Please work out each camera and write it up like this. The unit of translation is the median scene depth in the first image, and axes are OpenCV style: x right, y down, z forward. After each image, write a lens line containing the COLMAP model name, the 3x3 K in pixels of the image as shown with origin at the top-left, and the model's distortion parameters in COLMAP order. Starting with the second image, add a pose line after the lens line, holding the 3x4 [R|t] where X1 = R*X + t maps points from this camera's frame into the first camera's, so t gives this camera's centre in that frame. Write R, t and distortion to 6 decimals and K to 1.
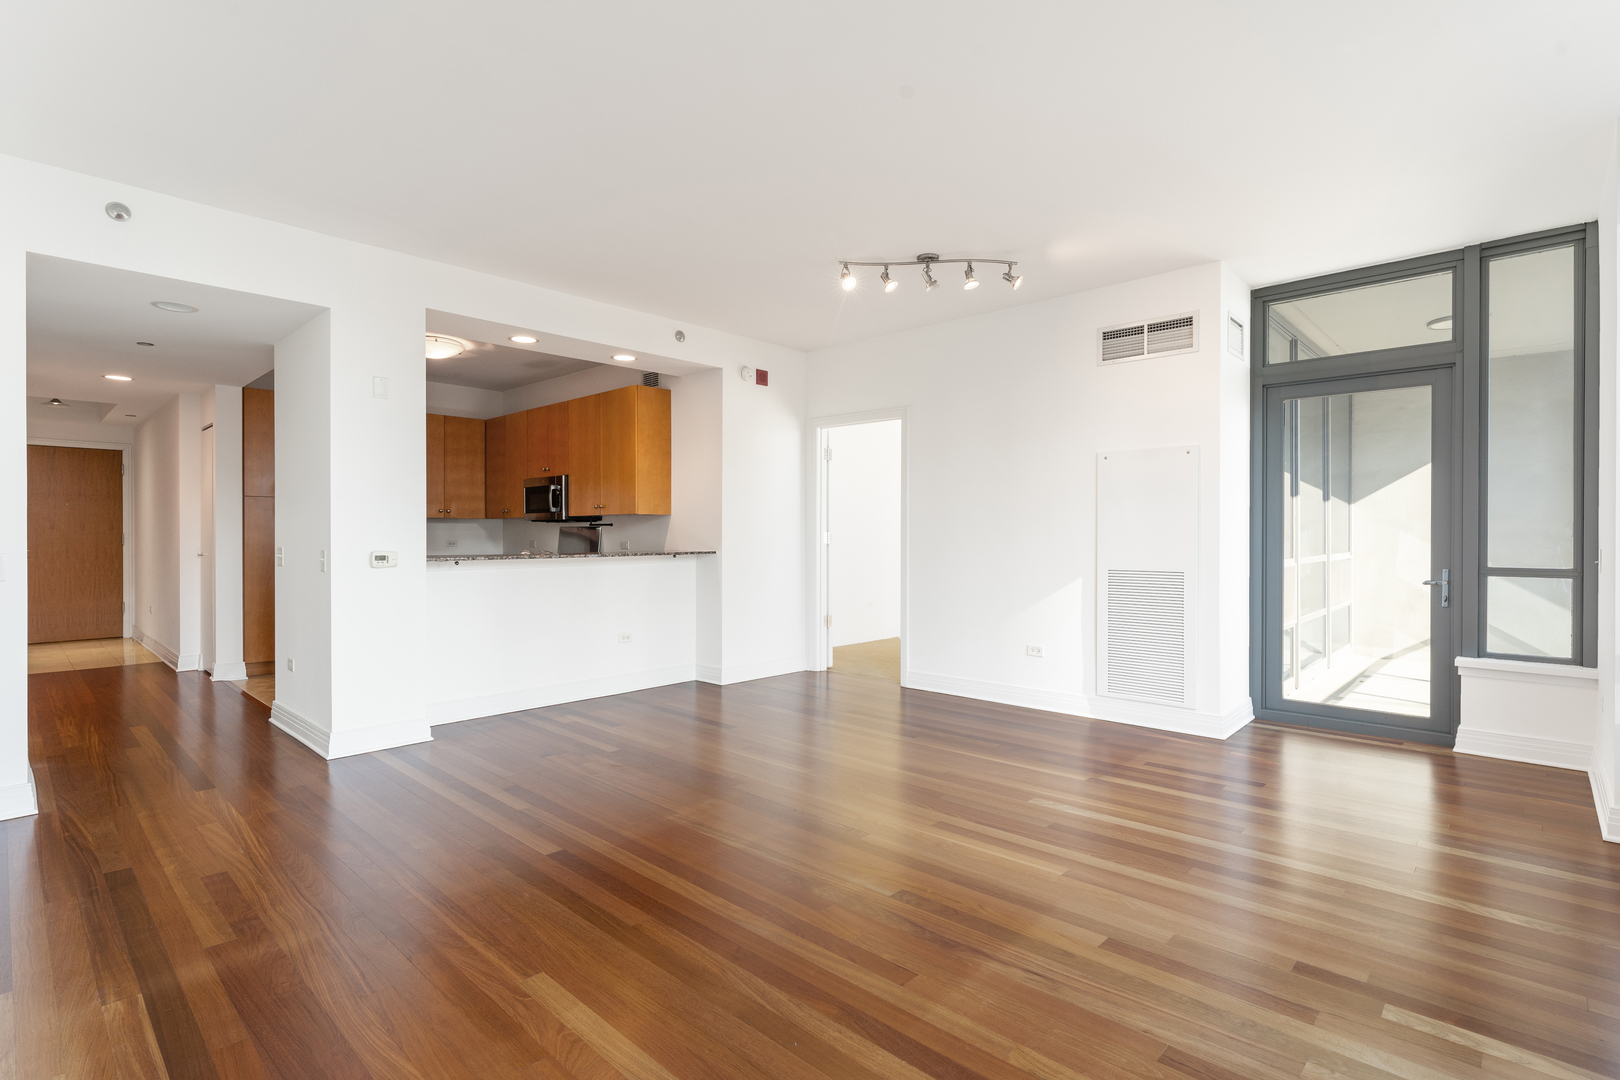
lens RADIAL K [[767.6, 0, 810.0], [0, 767.6, 540.0], [0, 0, 1]] dist [0.000203, 0.000091]
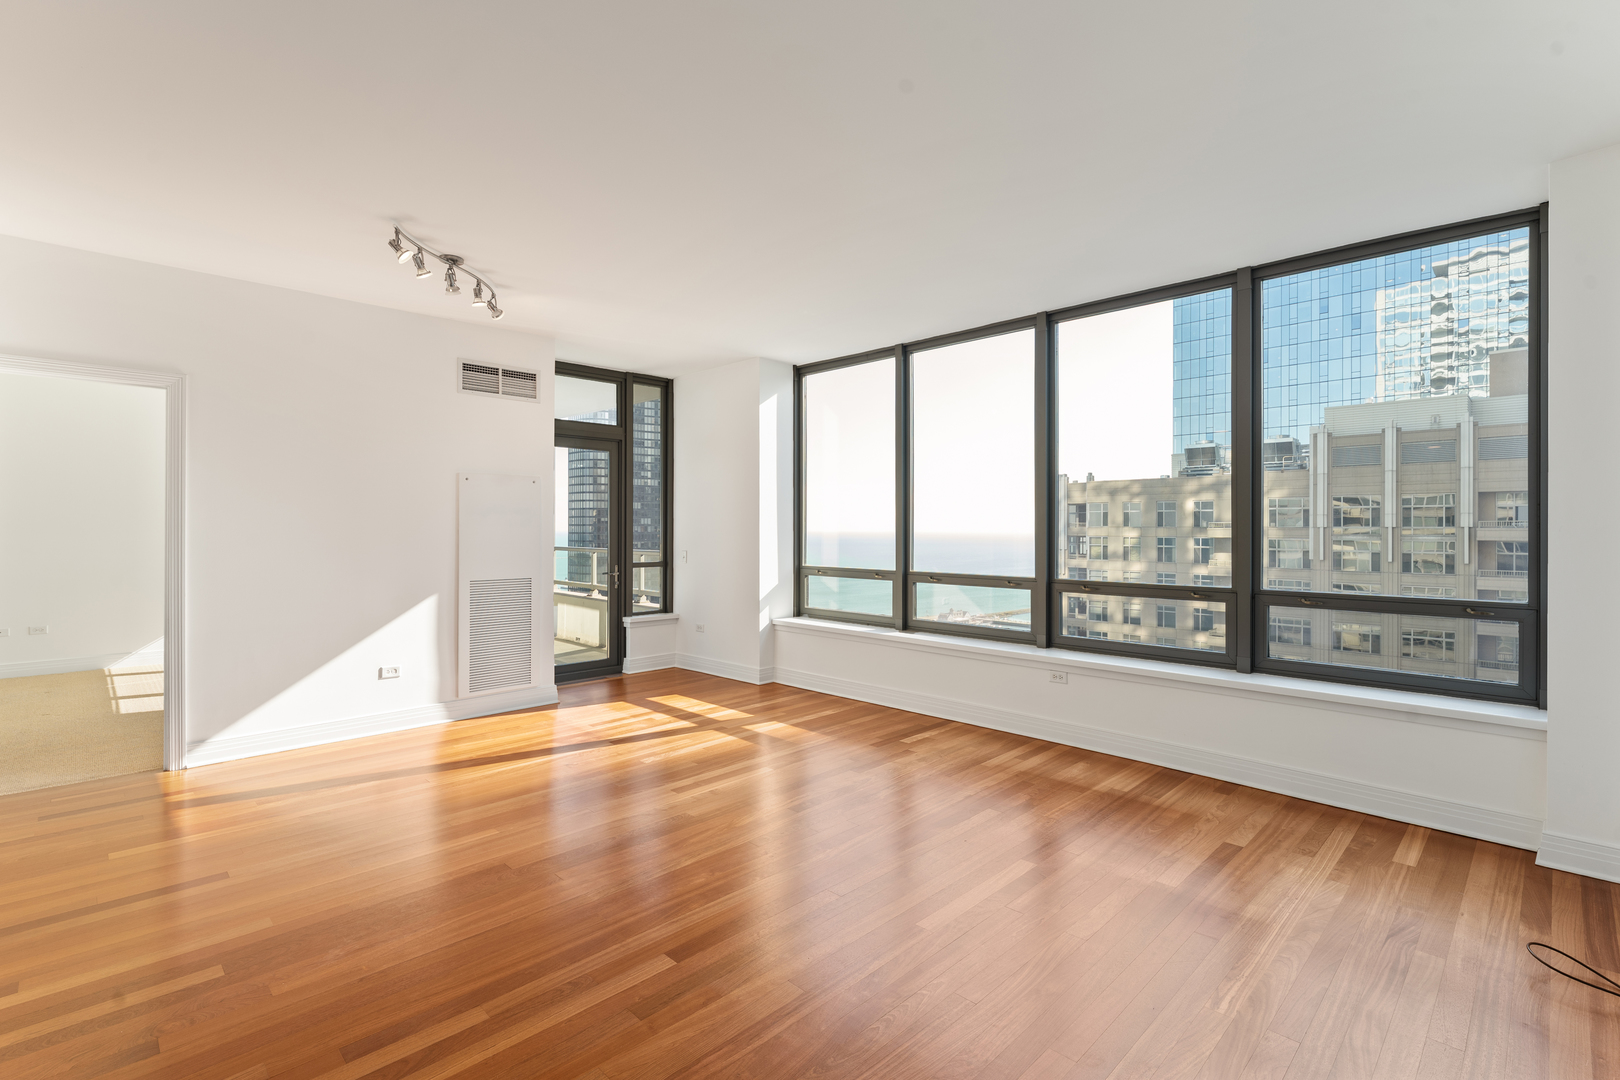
lens RADIAL K [[744.7, 0, 805.2], [0, 744.7, 525.6], [0, 0, 1]] dist [0.003620, 0.000290]
pose [[0.034701, 0.004778, 0.999386, -0.747030], [0.006019, 0.999969, -0.004990, -0.036088], [-0.999380, 0.006188, 0.034671, 0.546837]]
